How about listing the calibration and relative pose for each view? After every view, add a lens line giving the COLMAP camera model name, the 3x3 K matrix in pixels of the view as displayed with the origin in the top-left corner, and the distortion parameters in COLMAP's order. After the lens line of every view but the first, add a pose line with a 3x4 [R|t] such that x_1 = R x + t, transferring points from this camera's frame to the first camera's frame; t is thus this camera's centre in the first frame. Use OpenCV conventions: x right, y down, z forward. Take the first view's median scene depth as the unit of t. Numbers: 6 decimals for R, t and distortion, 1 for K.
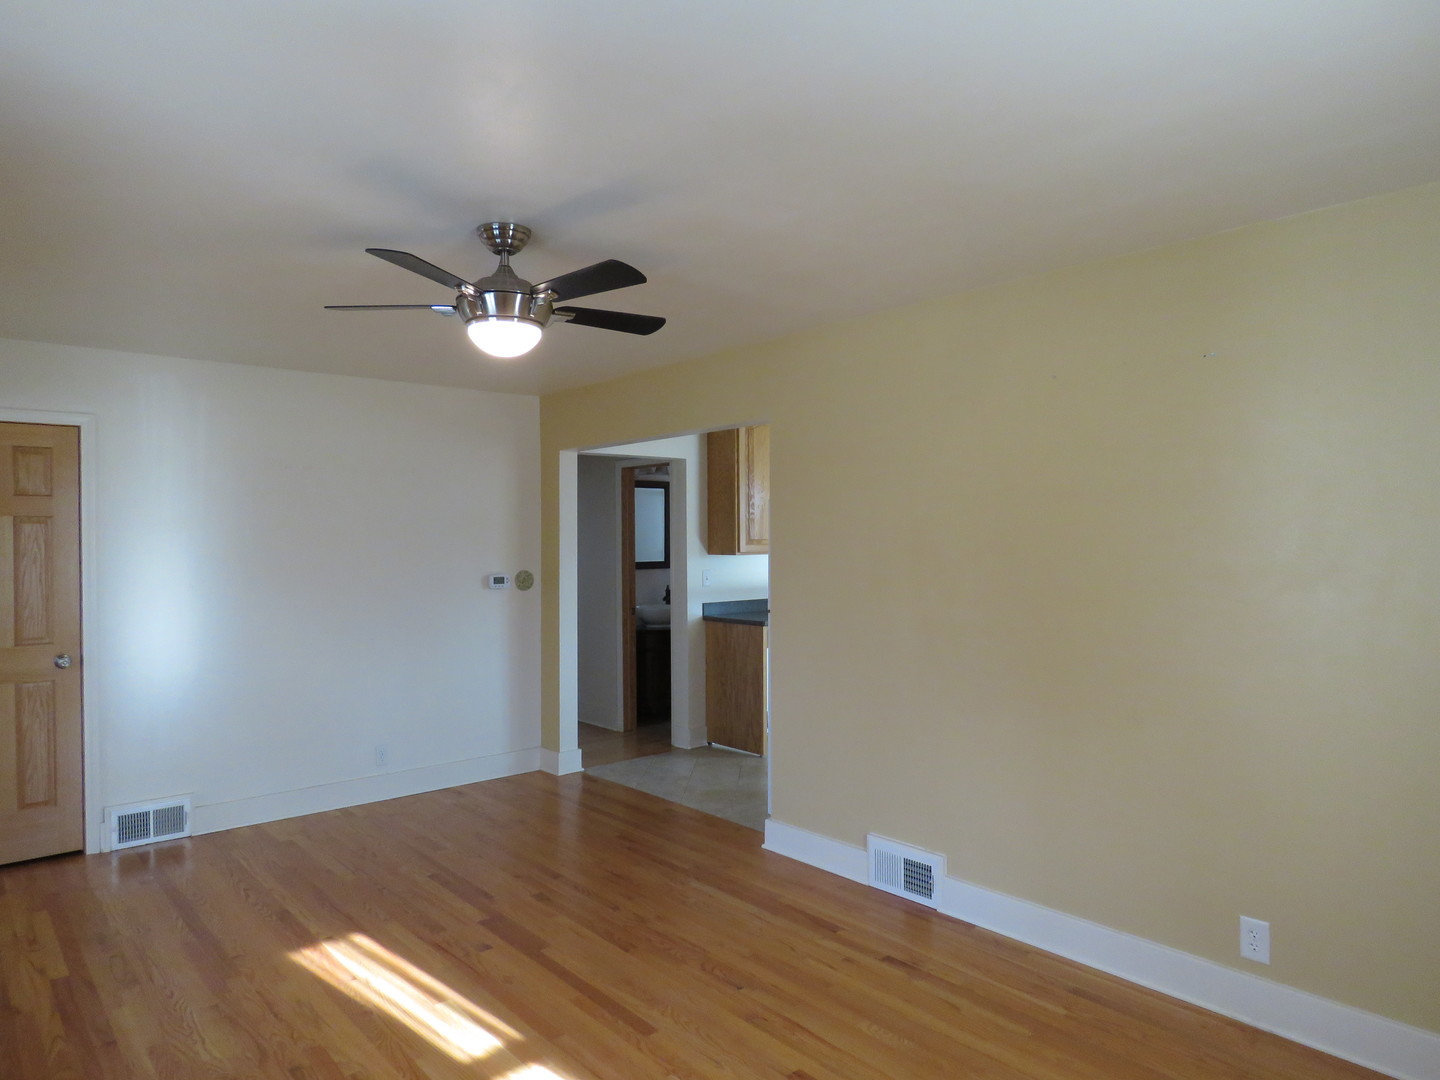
lens RADIAL K [[916.6, 0, 714.9], [0, 916.6, 546.5], [0, 0, 1]] dist [-0.001086, -0.002066]
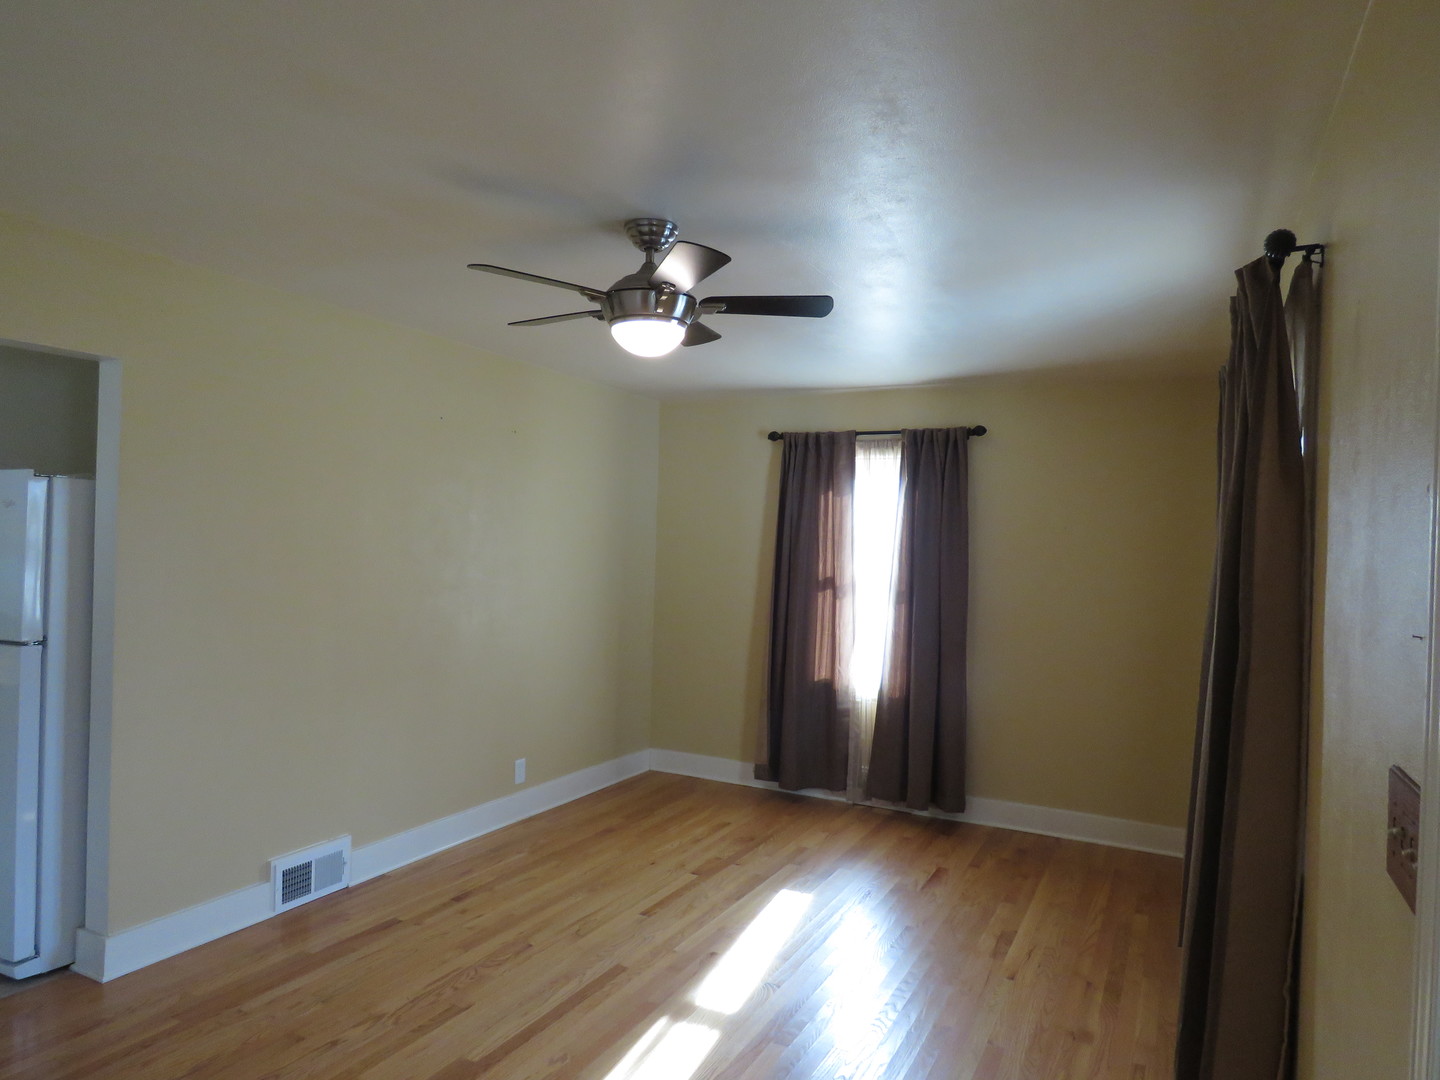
lens RADIAL K [[916.6, 0, 714.9], [0, 916.6, 546.5], [0, 0, 1]] dist [-0.001086, -0.002066]
pose [[-0.358638, -0.010627, 0.933416, -1.028204], [-0.015643, 0.999863, 0.005373, -0.013825], [-0.933346, -0.012674, -0.358755, 1.125236]]
